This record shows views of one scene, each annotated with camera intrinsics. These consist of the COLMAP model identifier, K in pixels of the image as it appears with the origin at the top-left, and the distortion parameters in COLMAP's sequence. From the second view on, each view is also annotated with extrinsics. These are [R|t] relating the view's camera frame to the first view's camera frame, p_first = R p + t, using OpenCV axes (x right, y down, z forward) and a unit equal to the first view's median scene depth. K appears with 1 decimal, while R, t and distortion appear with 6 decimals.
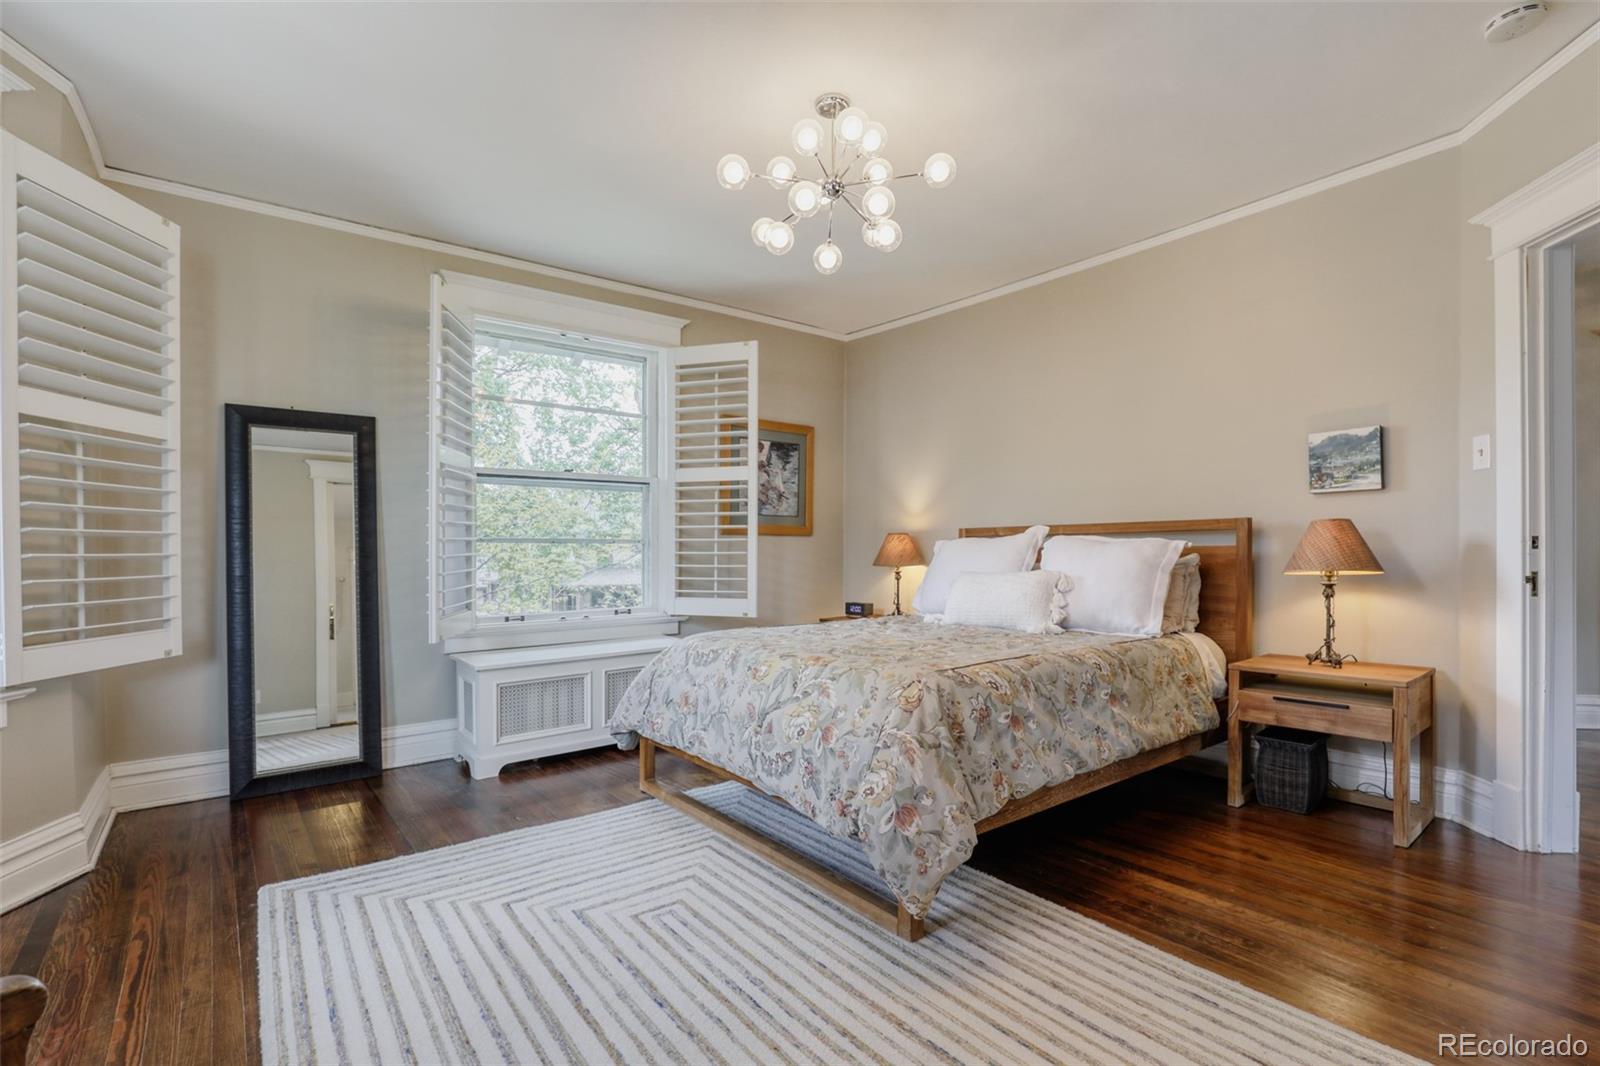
lens RADIAL K [[732.5, 0, 805.0], [0, 732.5, 541.0], [0, 0, 1]] dist [-0.020575, 0.002307]
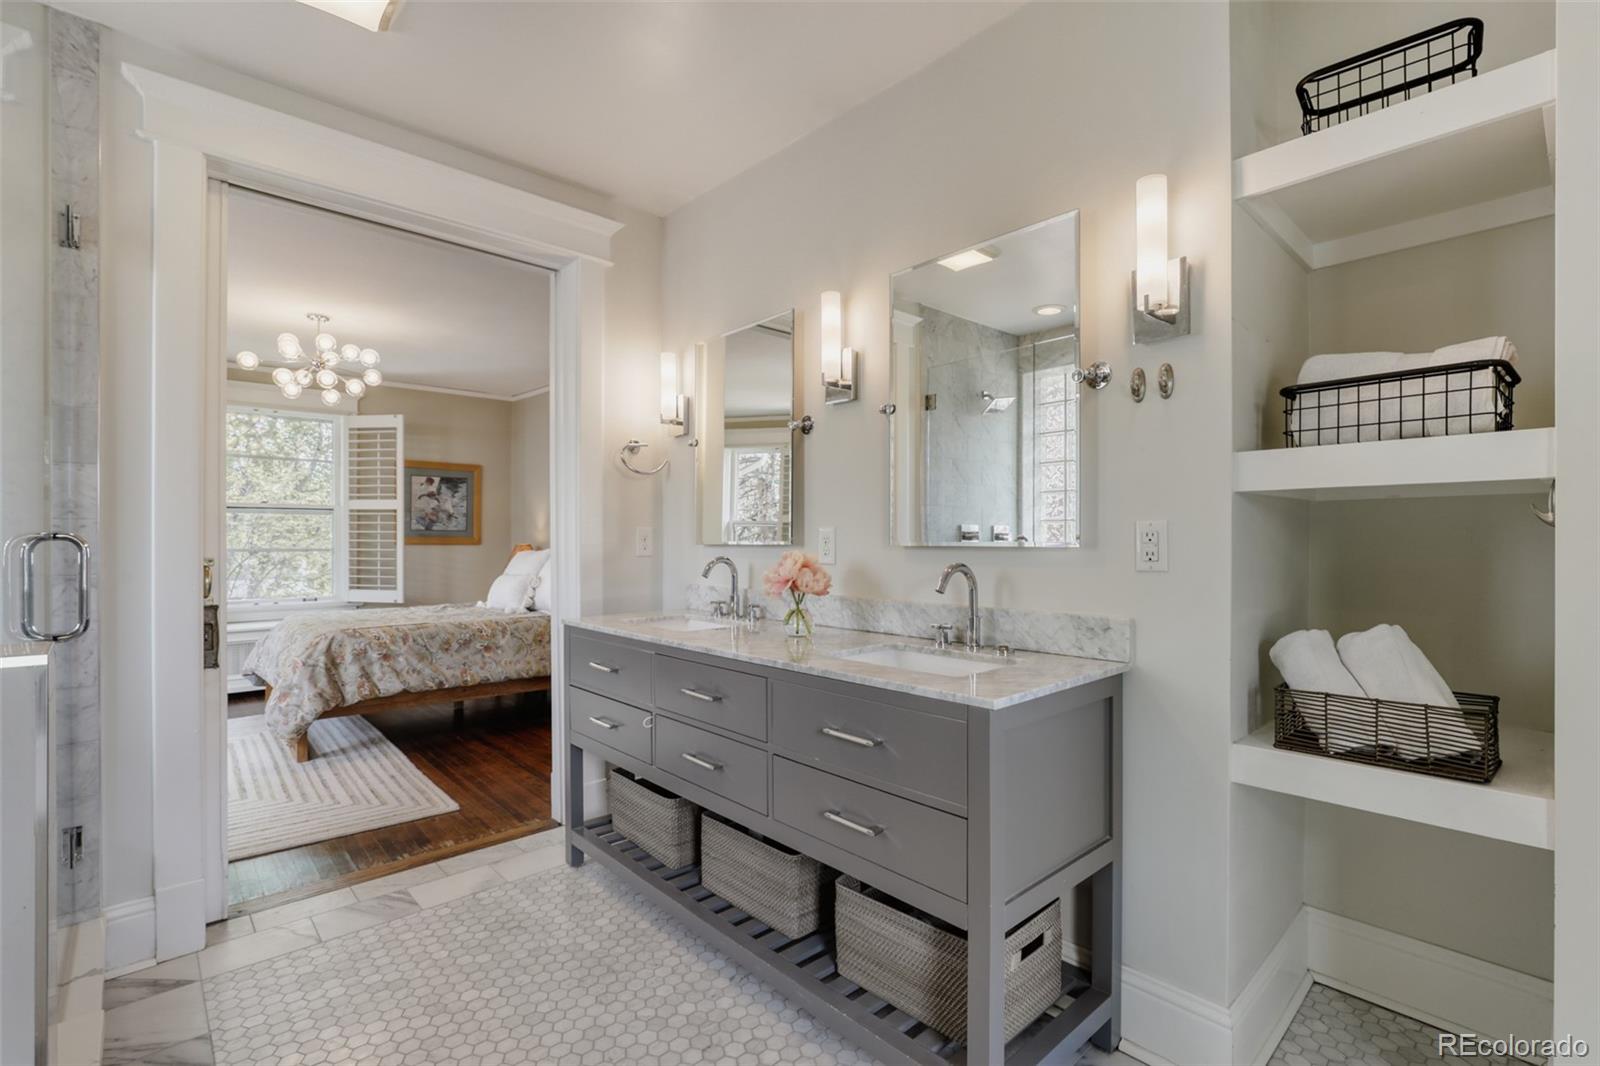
lens RADIAL K [[732.5, 0, 786.1], [0, 732.5, 532.9], [0, 0, 1]] dist [-0.020575, 0.002307]
pose [[0.998991, 0.003631, 0.044755, 1.002614], [-0.003922, 0.999972, 0.006405, -0.075667], [-0.044730, -0.006574, 0.998977, -0.762768]]
